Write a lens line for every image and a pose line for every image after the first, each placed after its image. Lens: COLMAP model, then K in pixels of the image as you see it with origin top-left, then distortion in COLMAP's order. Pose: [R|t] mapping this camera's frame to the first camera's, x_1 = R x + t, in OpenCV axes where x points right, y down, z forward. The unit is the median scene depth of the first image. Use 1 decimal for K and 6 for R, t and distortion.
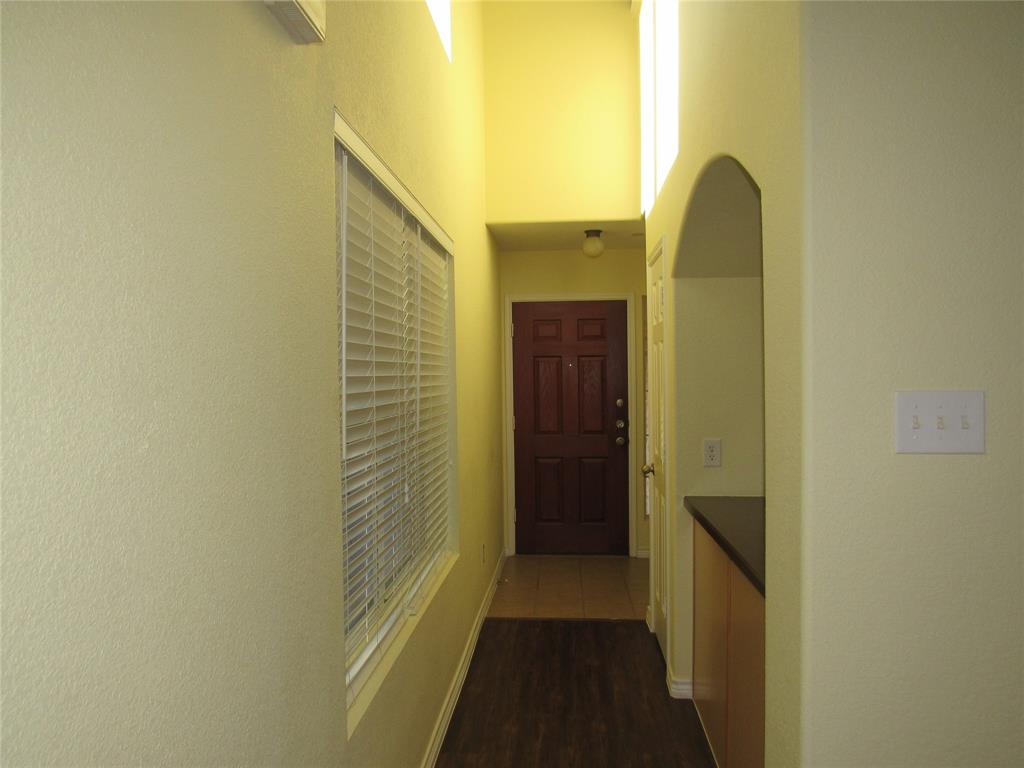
lens RADIAL K [[723.2, 0, 512.0], [0, 723.2, 381.5], [0, 0, 1]] dist [-0.035015, 0.024078]
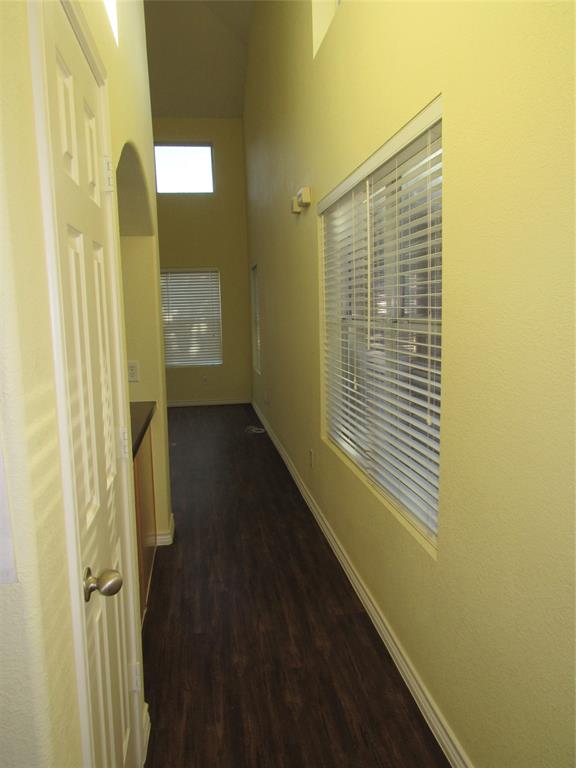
lens RADIAL K [[542.4, 0, 288.4], [0, 542.4, 380.9], [0, 0, 1]] dist [-0.035015, 0.024078]
pose [[-0.971459, 0.054326, -0.230902, 0.201775], [0.022573, 0.990176, 0.137996, -0.007438], [0.236130, 0.128845, -0.963141, 1.646021]]
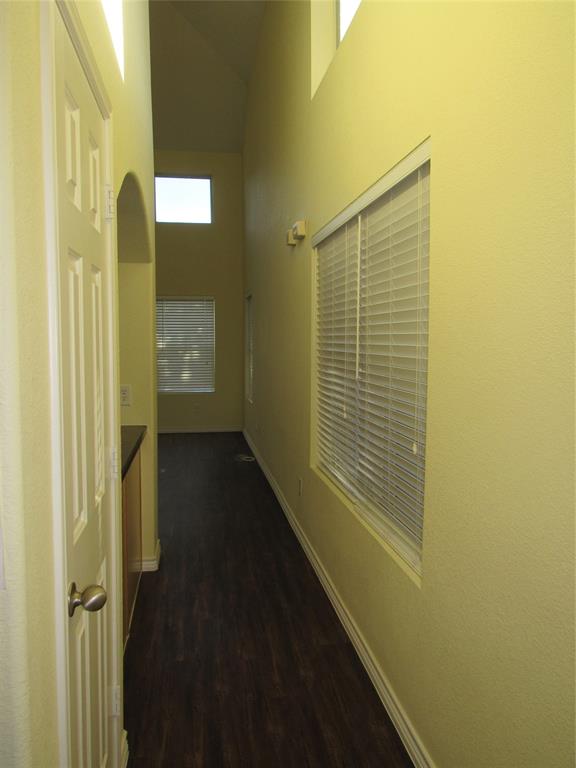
lens RADIAL K [[542.4, 0, 288.9], [0, 542.4, 382.6], [0, 0, 1]] dist [-0.035015, 0.024078]
pose [[-0.968875, 0.016988, -0.246968, 0.201693], [-0.004369, 0.996314, 0.085675, -0.004232], [0.247513, 0.084087, -0.965229, 1.659195]]
